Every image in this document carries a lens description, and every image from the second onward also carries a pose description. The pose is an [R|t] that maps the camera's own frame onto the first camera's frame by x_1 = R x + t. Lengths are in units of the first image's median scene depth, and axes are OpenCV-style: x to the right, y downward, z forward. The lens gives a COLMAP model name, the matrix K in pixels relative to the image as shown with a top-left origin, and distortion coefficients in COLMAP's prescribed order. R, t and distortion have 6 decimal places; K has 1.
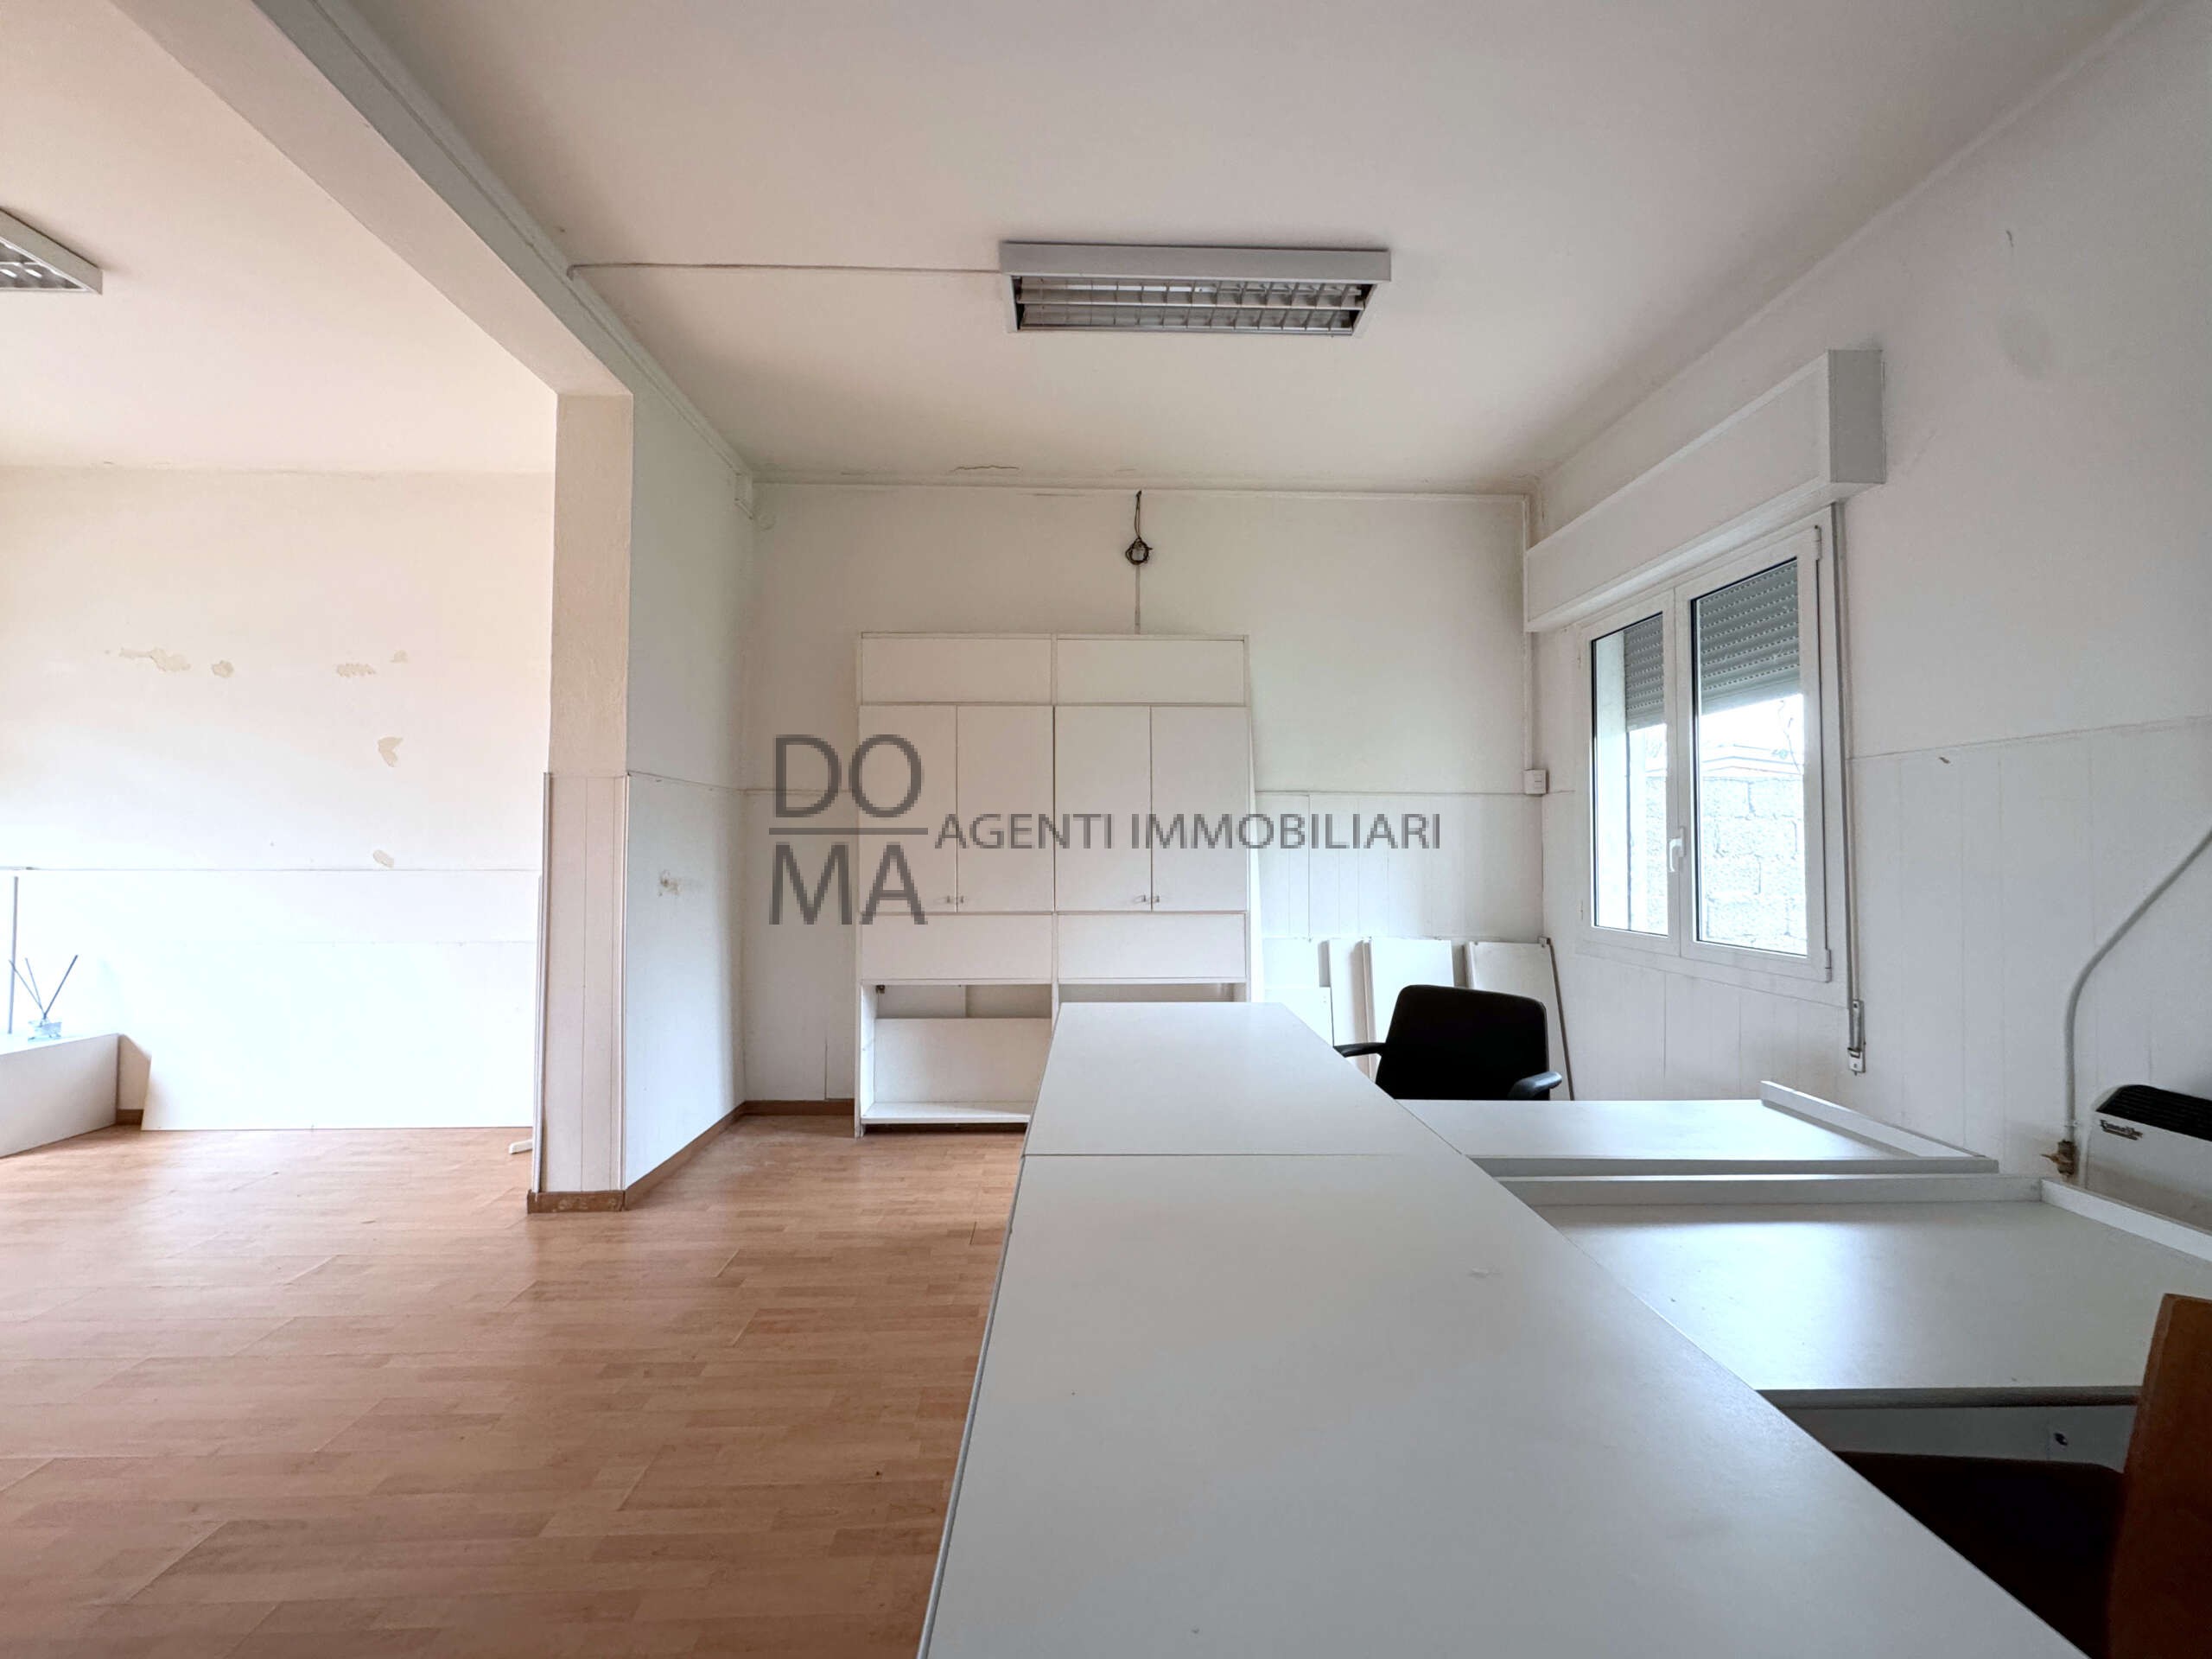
lens RADIAL K [[877.5, 0, 1109.9], [0, 877.5, 827.8], [0, 0, 1]] dist [-0.000852, 0.000258]
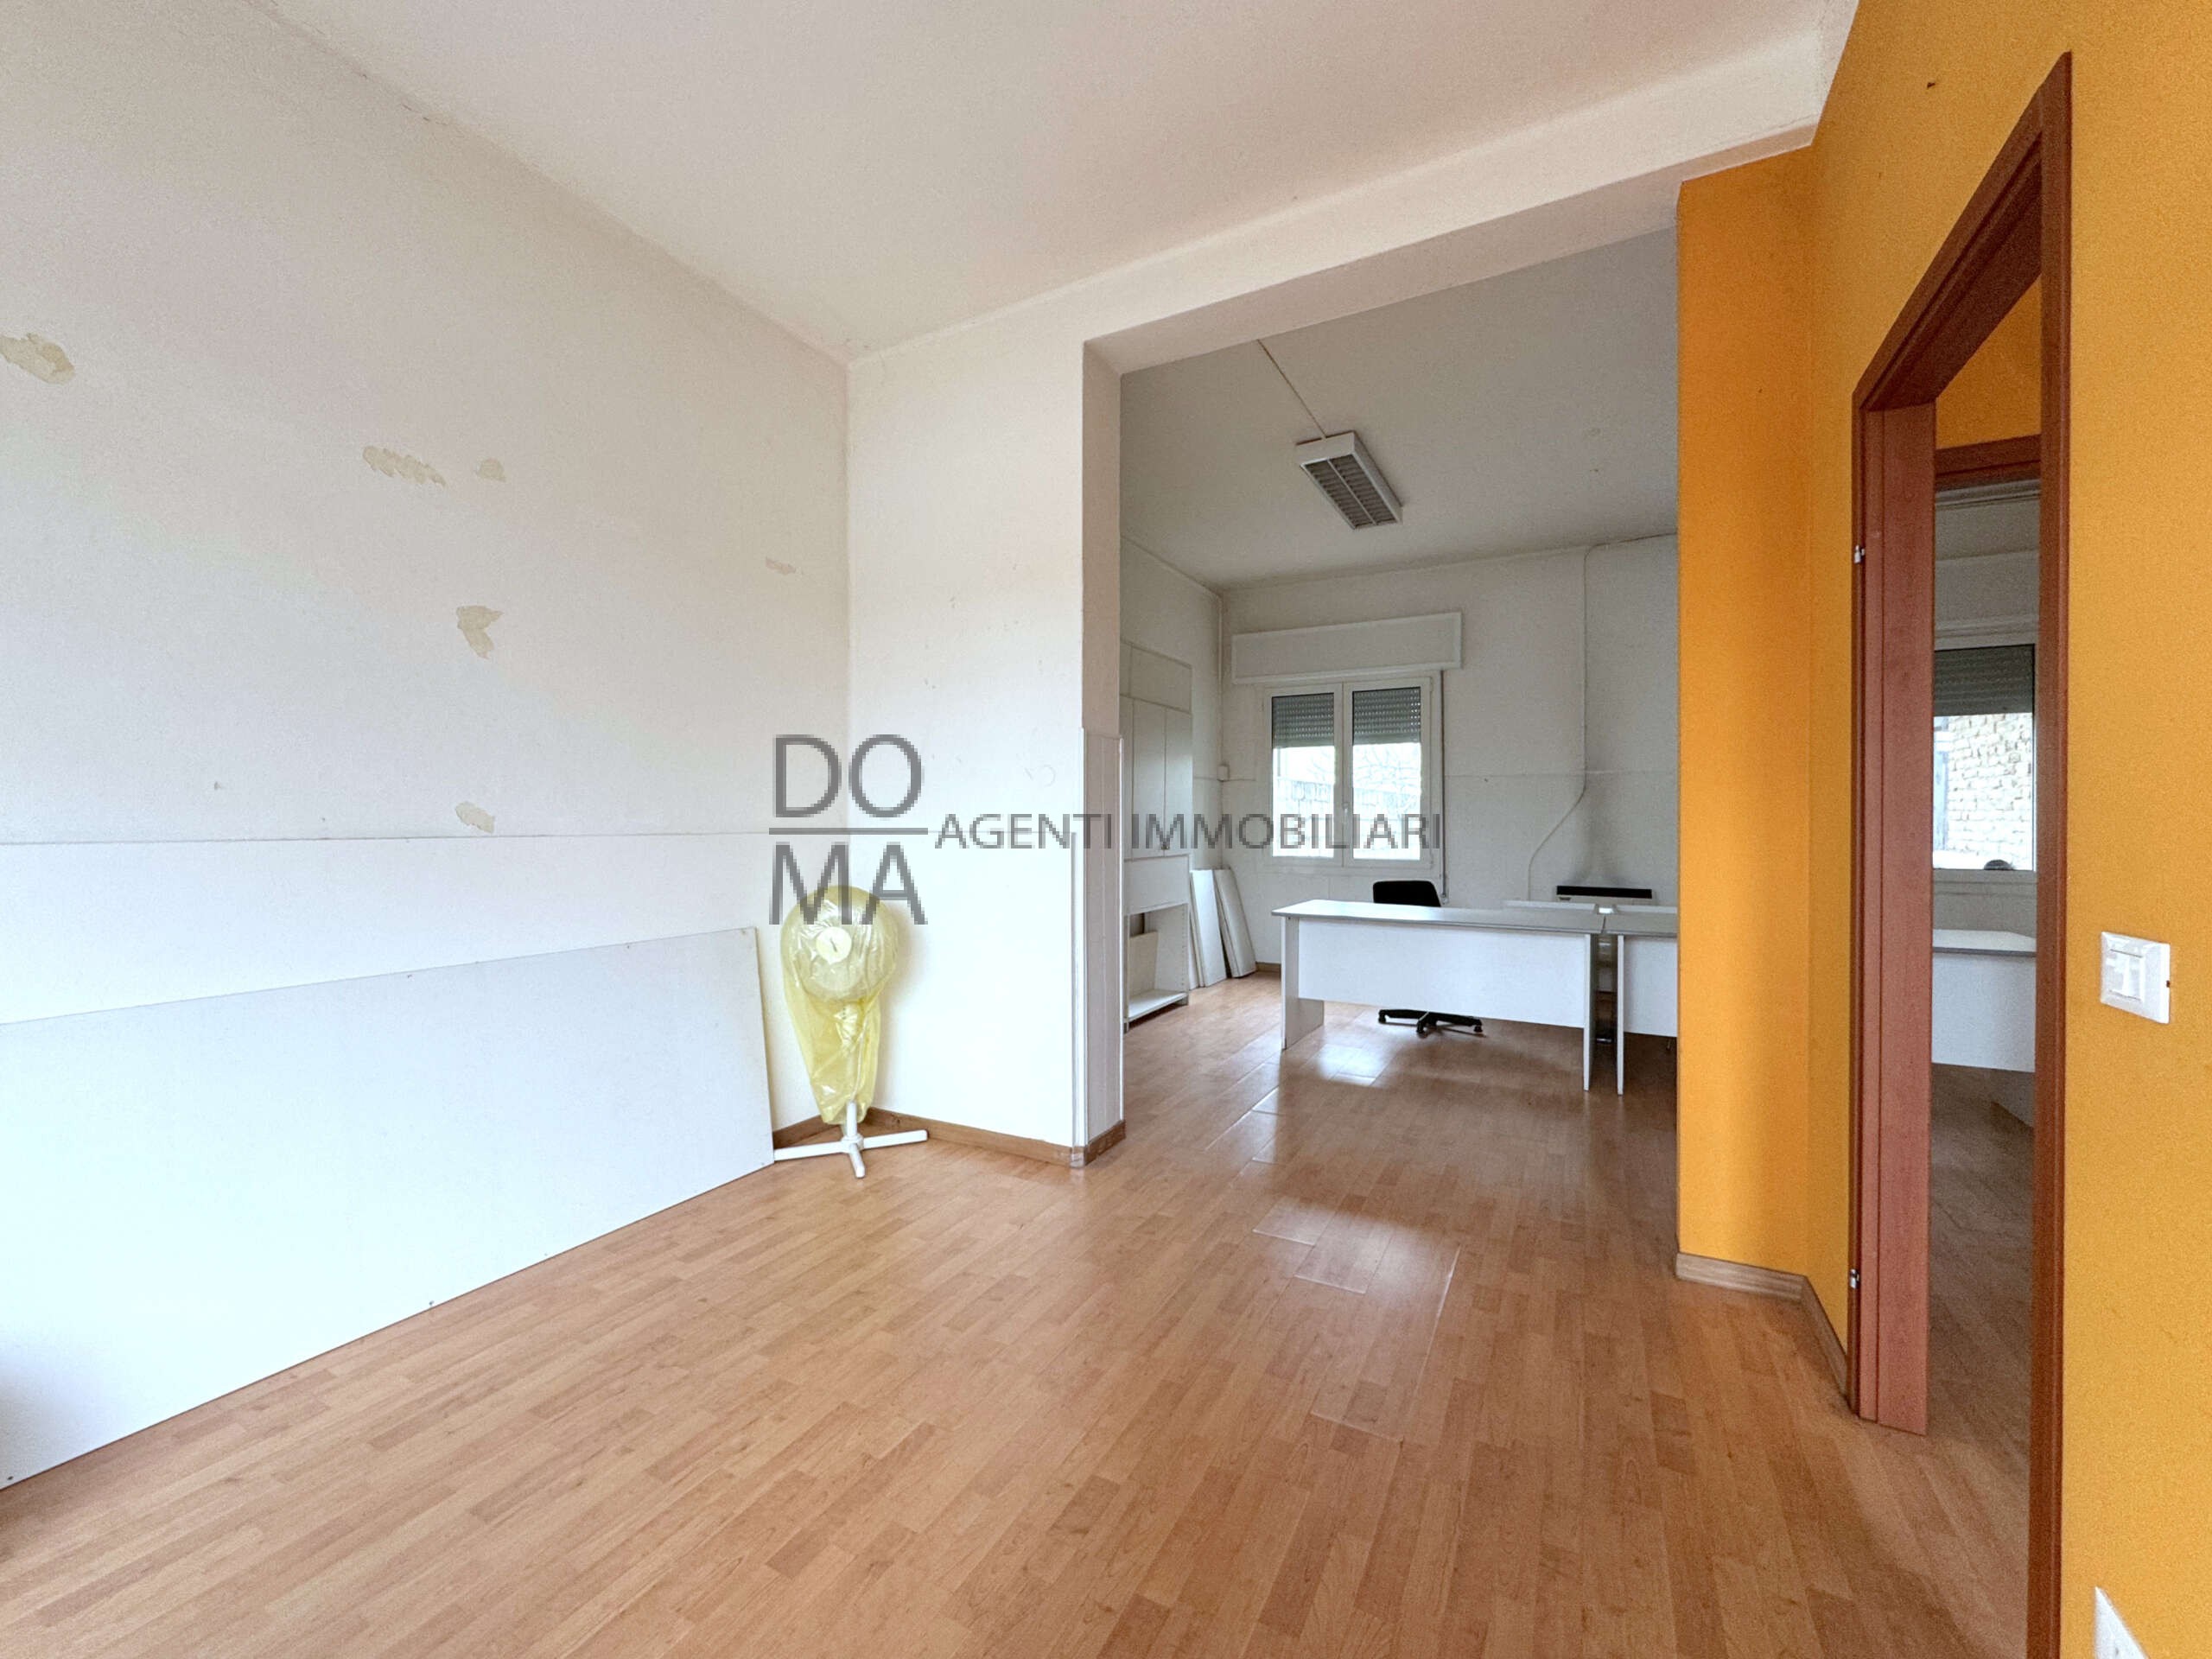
lens RADIAL K [[877.5, 0, 1113.5], [0, 877.5, 827.1], [0, 0, 1]] dist [-0.000852, 0.000258]
pose [[0.509001, -0.007559, 0.860733, -1.112484], [-0.025167, 0.999403, 0.023660, 0.017955], [-0.860398, -0.033705, 0.508507, 0.346743]]
